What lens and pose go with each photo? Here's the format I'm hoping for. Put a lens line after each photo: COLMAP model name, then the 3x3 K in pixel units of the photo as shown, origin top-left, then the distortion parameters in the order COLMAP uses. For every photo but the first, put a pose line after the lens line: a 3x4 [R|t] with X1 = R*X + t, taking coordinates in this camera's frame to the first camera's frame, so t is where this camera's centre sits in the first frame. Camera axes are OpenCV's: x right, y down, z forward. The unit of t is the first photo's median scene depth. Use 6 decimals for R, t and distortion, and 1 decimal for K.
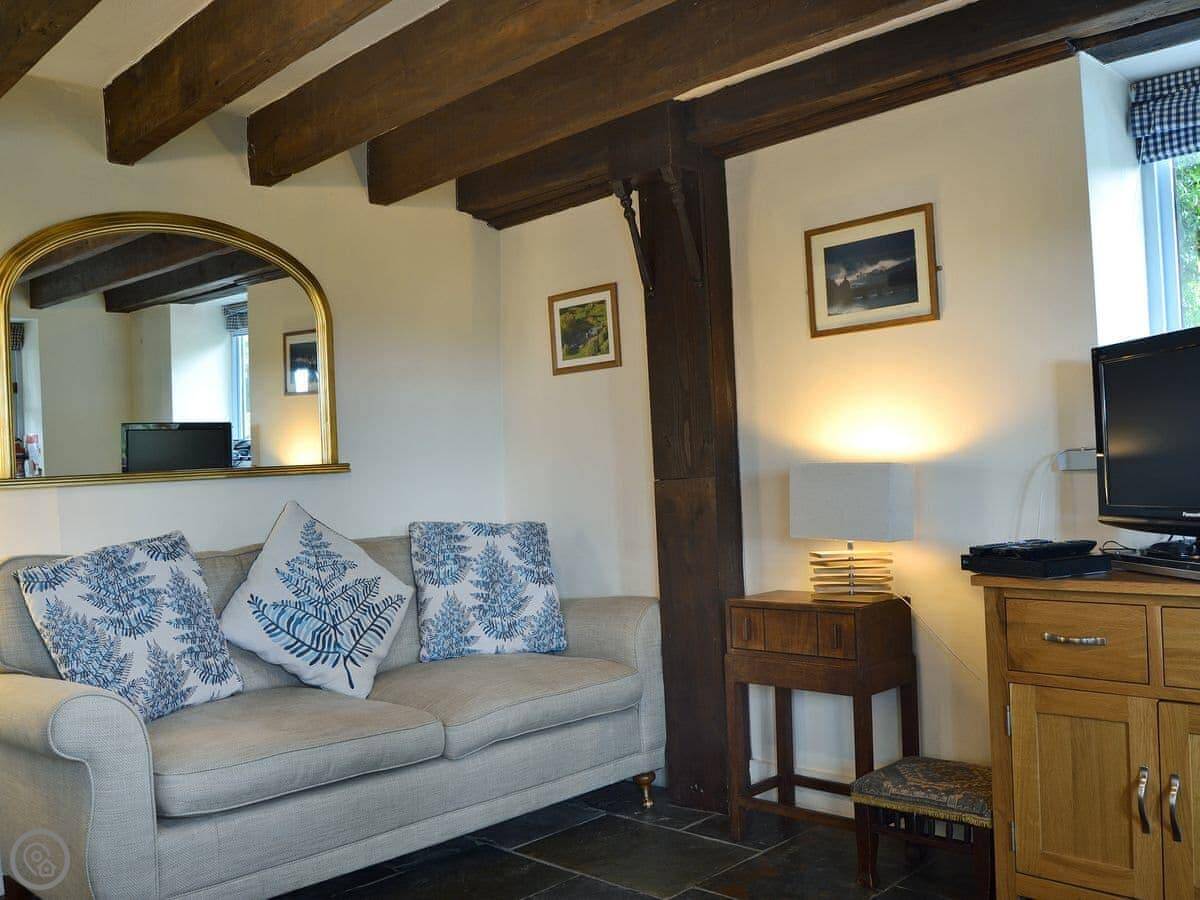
lens RADIAL K [[1096.7, 0, 602.3], [0, 1096.7, 466.6], [0, 0, 1]] dist [-0.090758, 0.030482]
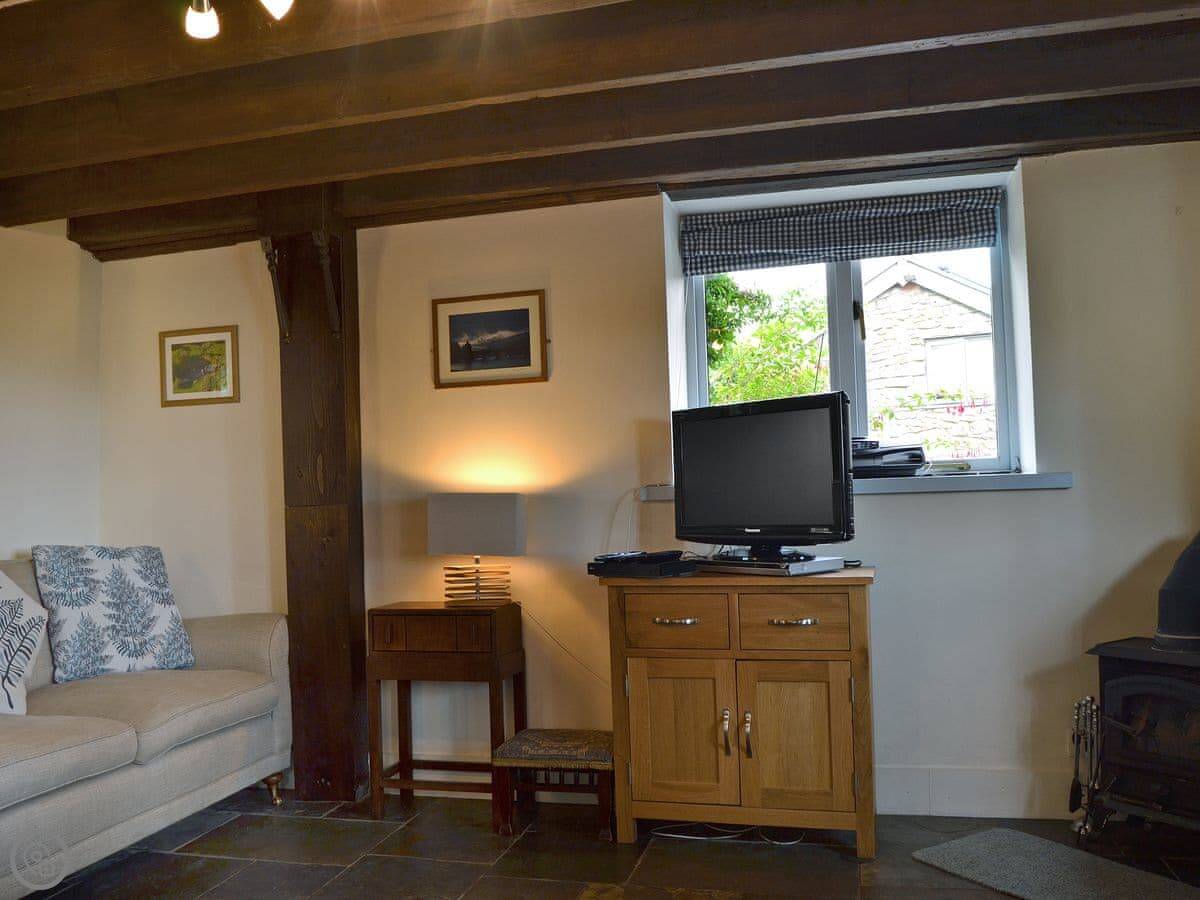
lens RADIAL K [[1051.8, 0, 601.0], [0, 1051.8, 463.9], [0, 0, 1]] dist [-0.082302, 0.025097]
pose [[0.870239, 0.032372, 0.491566, -0.212648], [-0.011496, 0.998901, -0.045432, 0.014546], [-0.492496, 0.033885, 0.869655, -0.087026]]
